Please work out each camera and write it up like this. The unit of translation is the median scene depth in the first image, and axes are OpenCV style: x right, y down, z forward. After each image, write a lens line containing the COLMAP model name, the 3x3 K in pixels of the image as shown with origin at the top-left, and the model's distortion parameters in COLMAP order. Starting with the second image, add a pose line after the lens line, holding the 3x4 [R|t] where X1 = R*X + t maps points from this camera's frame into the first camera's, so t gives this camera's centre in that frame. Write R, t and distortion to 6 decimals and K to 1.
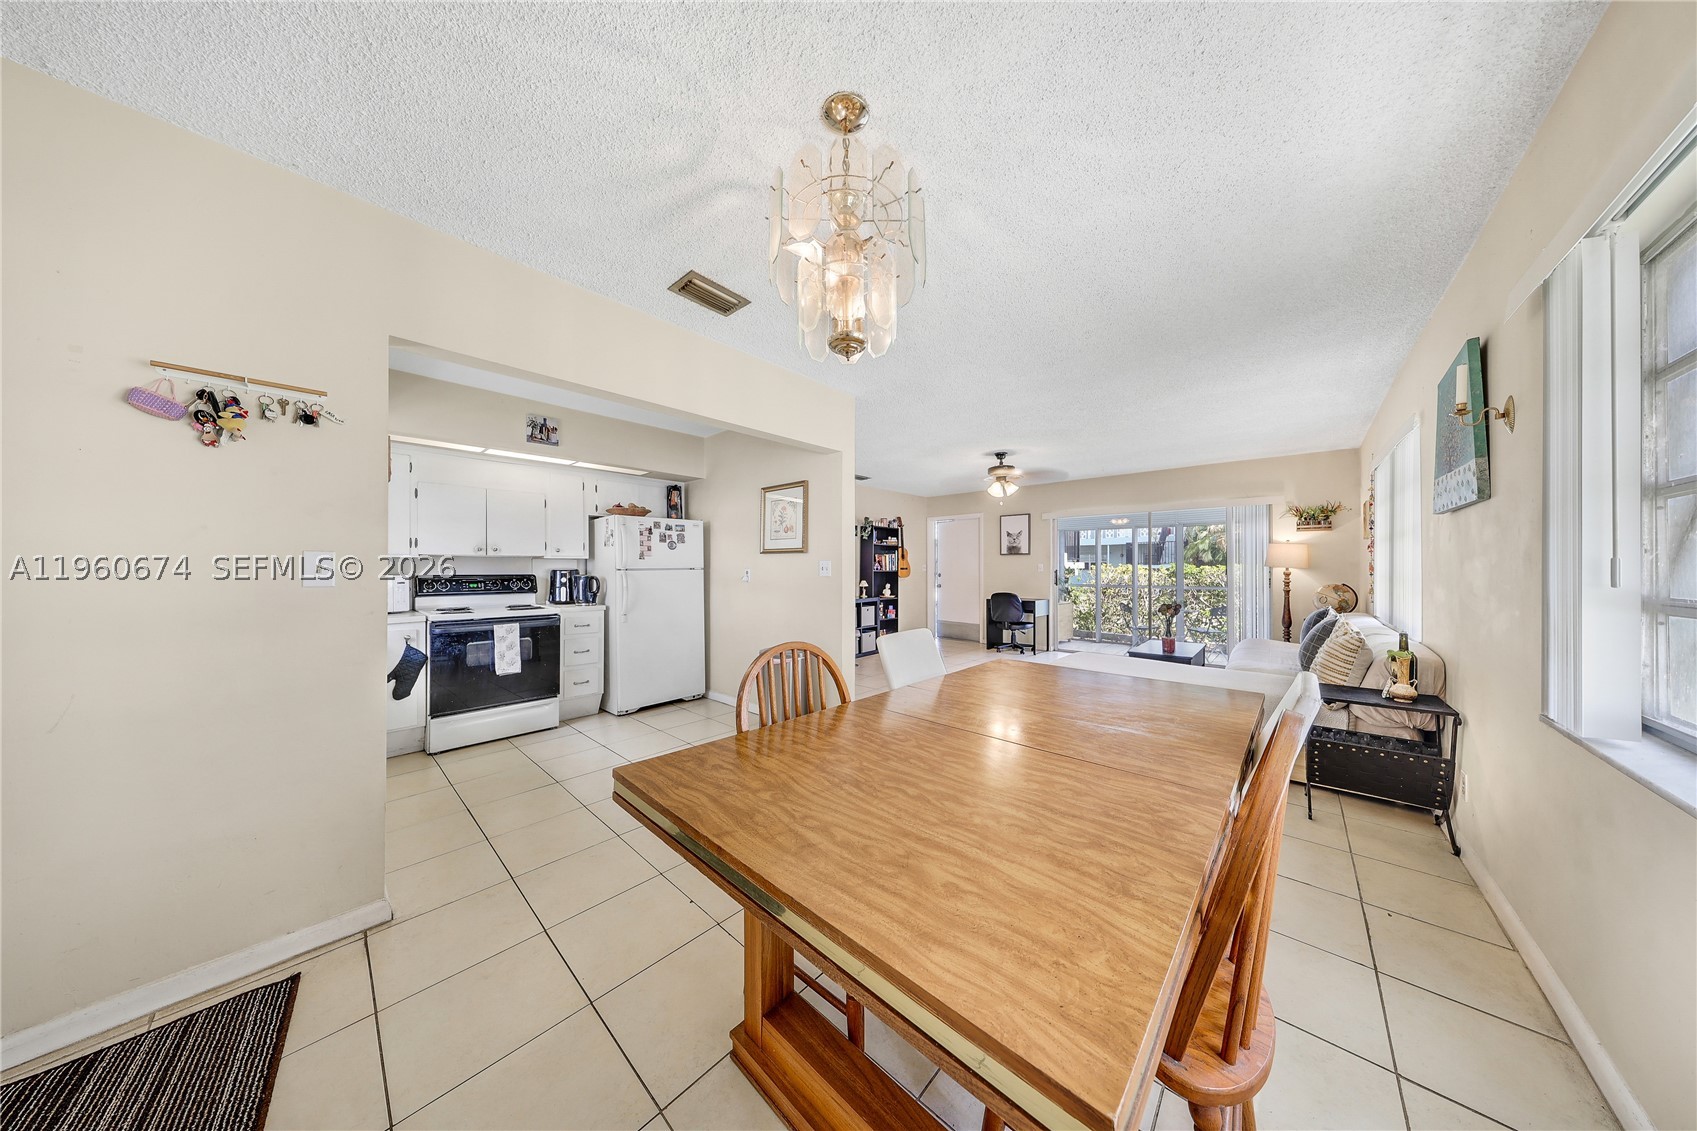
lens RADIAL K [[487.0, 0, 848.5], [0, 487.0, 565.5], [0, 0, 1]] dist [0.000588, 0.000002]
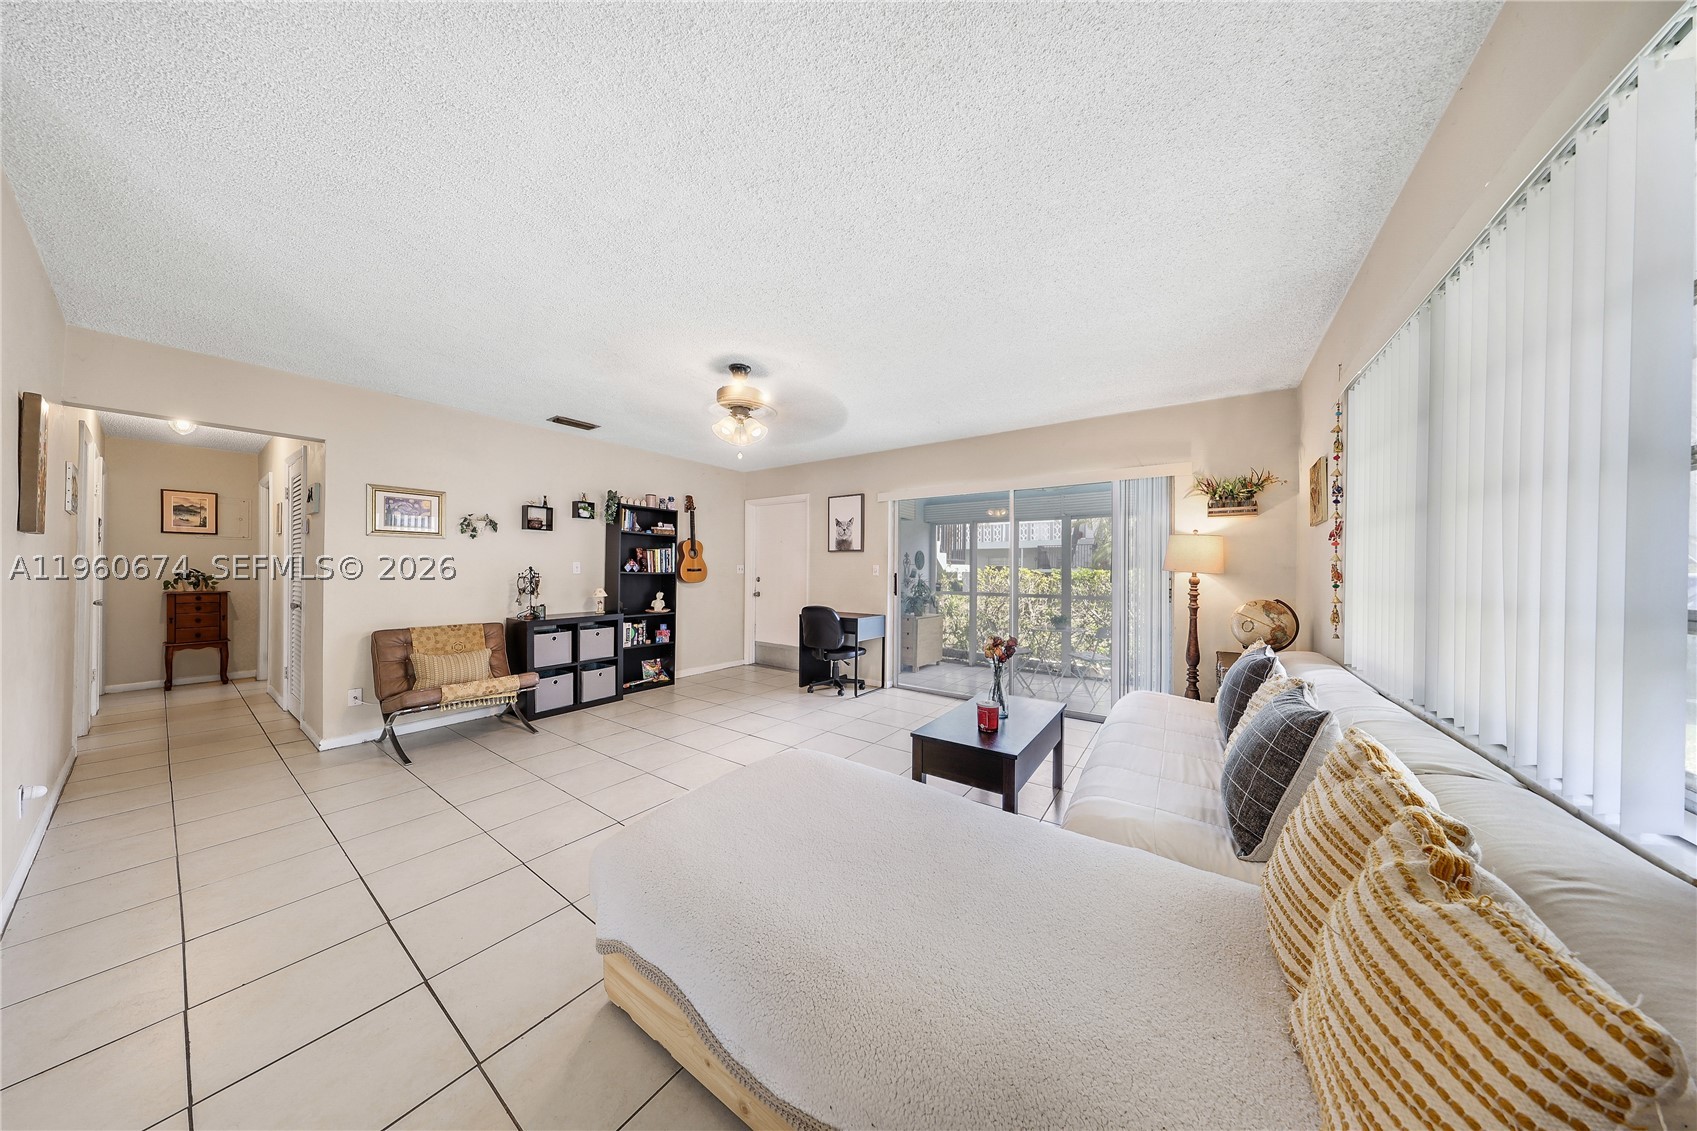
lens RADIAL K [[487.0, 0, 848.5], [0, 487.0, 565.5], [0, 0, 1]] dist [0.000588, 0.000002]
pose [[0.992712, 0.010379, 0.120066, 0.261174], [-0.009776, 0.999936, -0.005609, 0.001942], [-0.120117, 0.004394, 0.992750, 0.293842]]
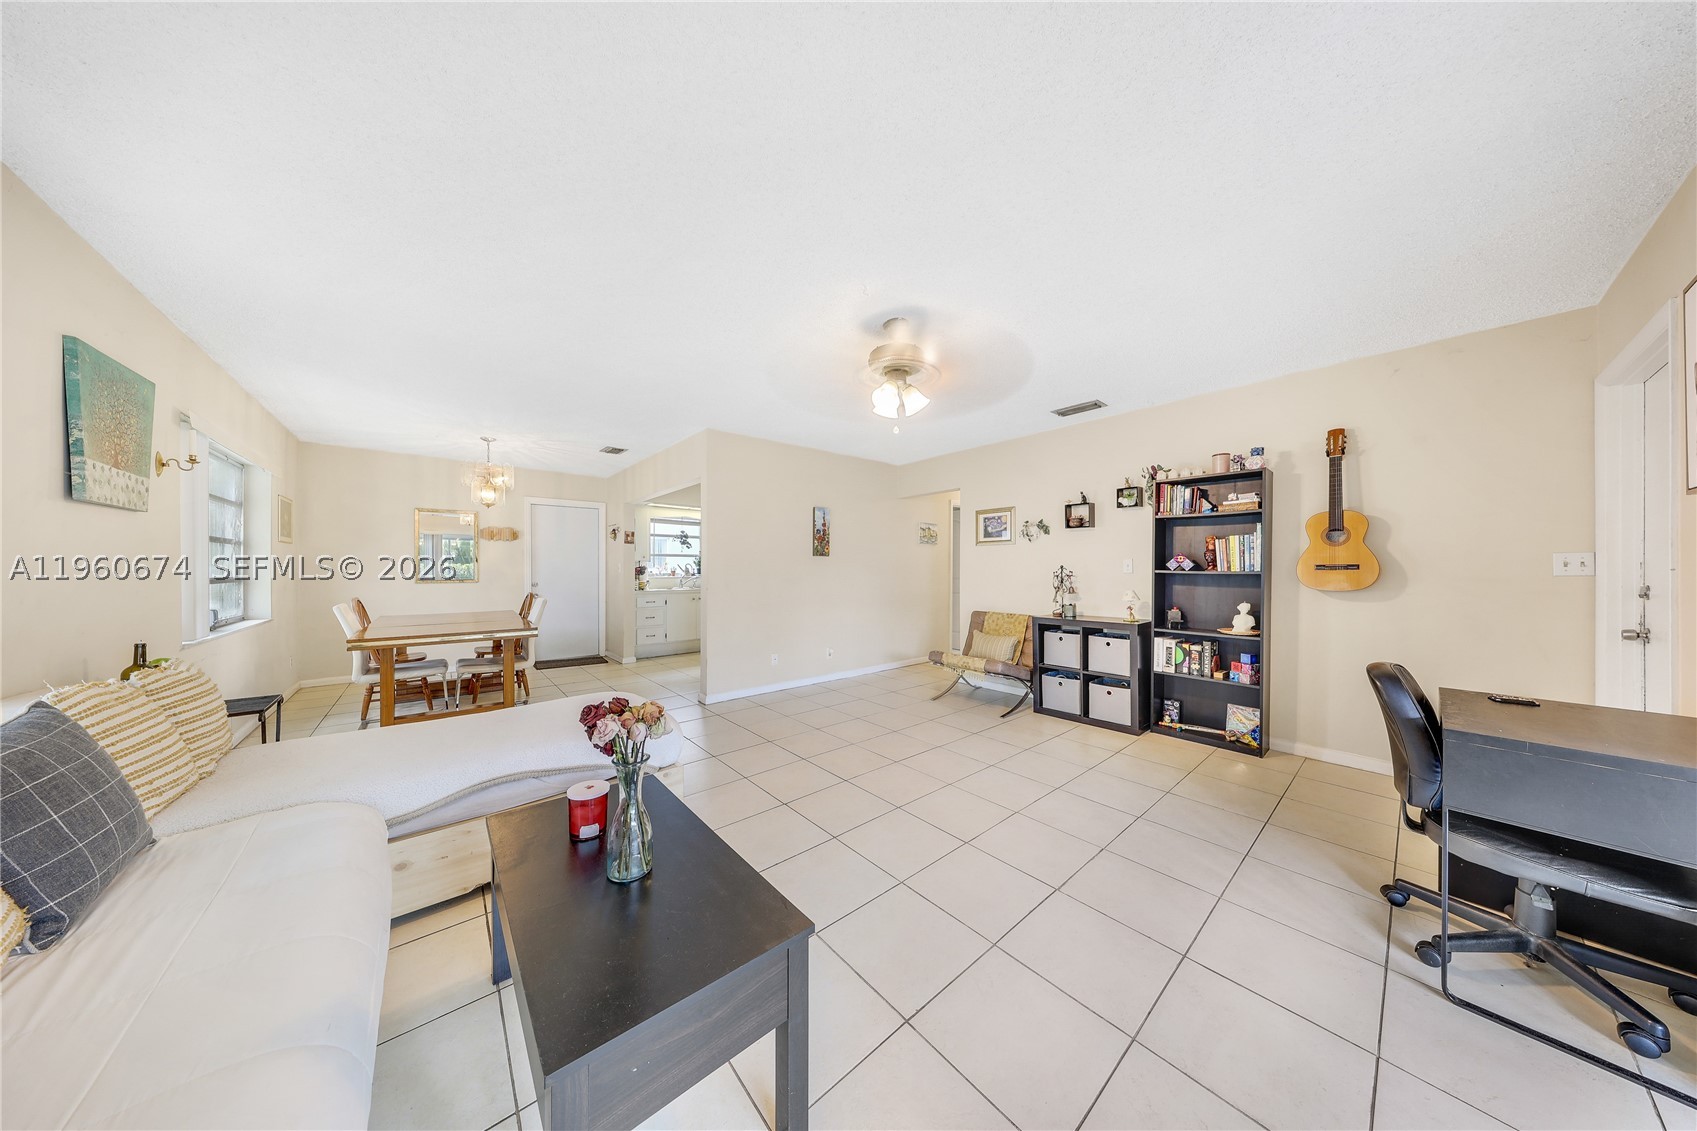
lens RADIAL K [[487.0, 0, 848.5], [0, 487.0, 565.5], [0, 0, 1]] dist [0.000588, 0.000002]
pose [[-0.121391, -0.008622, -0.992567, 0.552206], [0.002376, 0.999957, -0.008977, 0.008071], [0.992602, -0.003448, -0.121365, 0.707960]]
